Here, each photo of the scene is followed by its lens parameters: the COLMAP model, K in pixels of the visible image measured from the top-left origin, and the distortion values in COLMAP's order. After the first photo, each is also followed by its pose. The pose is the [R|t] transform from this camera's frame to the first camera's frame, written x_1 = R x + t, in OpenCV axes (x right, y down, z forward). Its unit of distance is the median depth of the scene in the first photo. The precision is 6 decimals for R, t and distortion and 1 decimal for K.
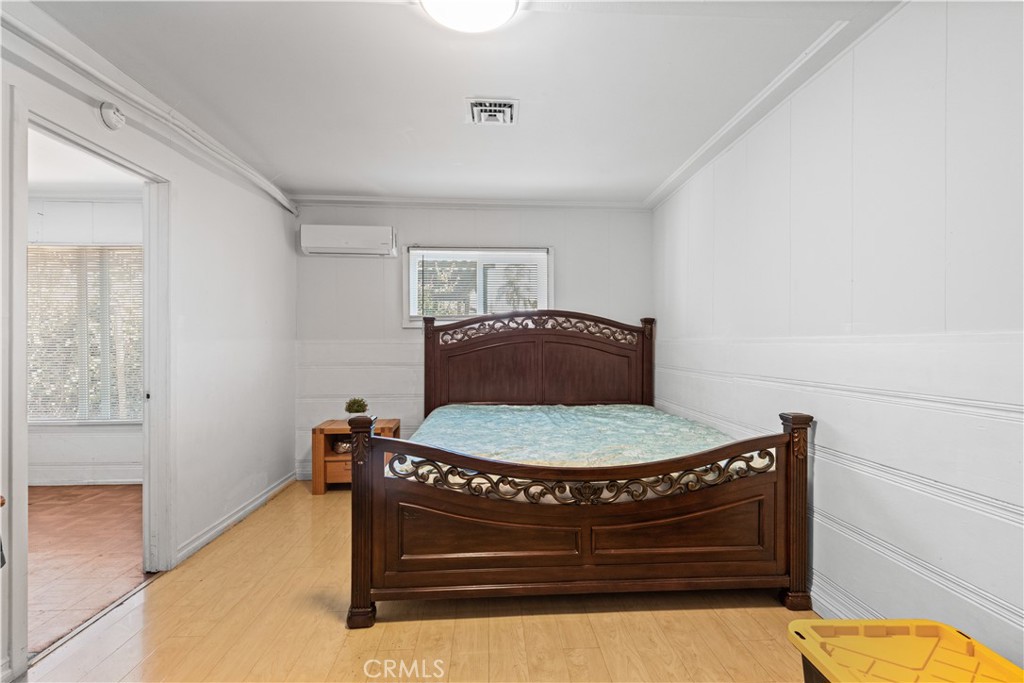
lens RADIAL K [[484.4, 0, 517.2], [0, 484.4, 345.6], [0, 0, 1]] dist [0.009581, -0.004103]
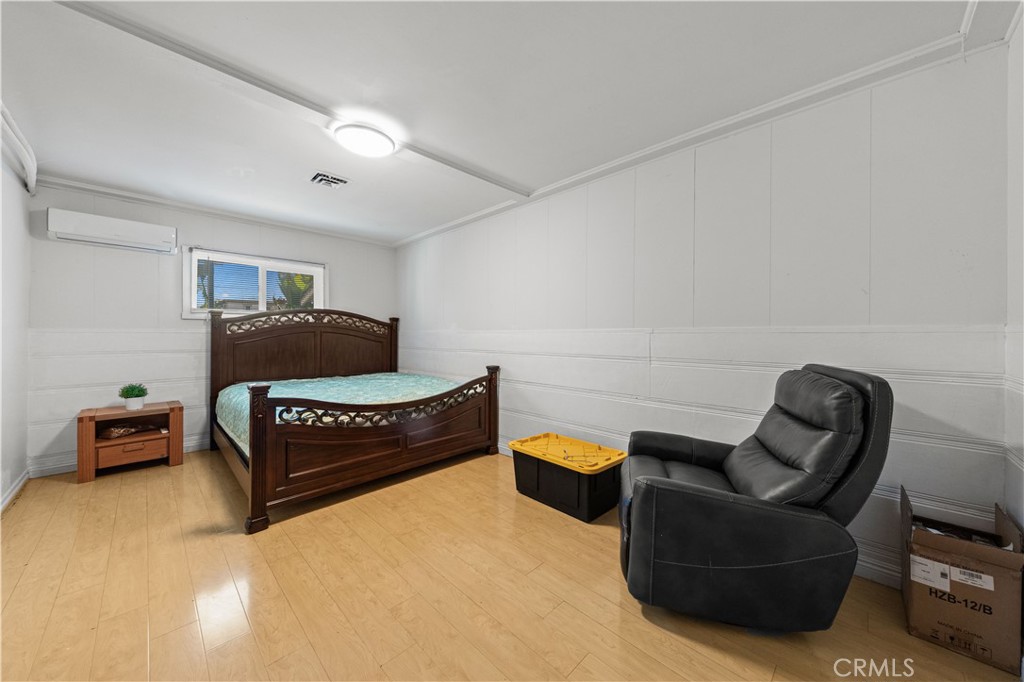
lens RADIAL K [[374.4, 0, 518.1], [0, 374.4, 336.1], [0, 0, 1]] dist [0.000010, -0.000152]
pose [[0.726436, 0.000140, 0.687235, -0.461779], [-0.000210, 1.000000, 0.000018, 0.006058], [-0.687235, -0.000157, 0.726436, -0.280891]]
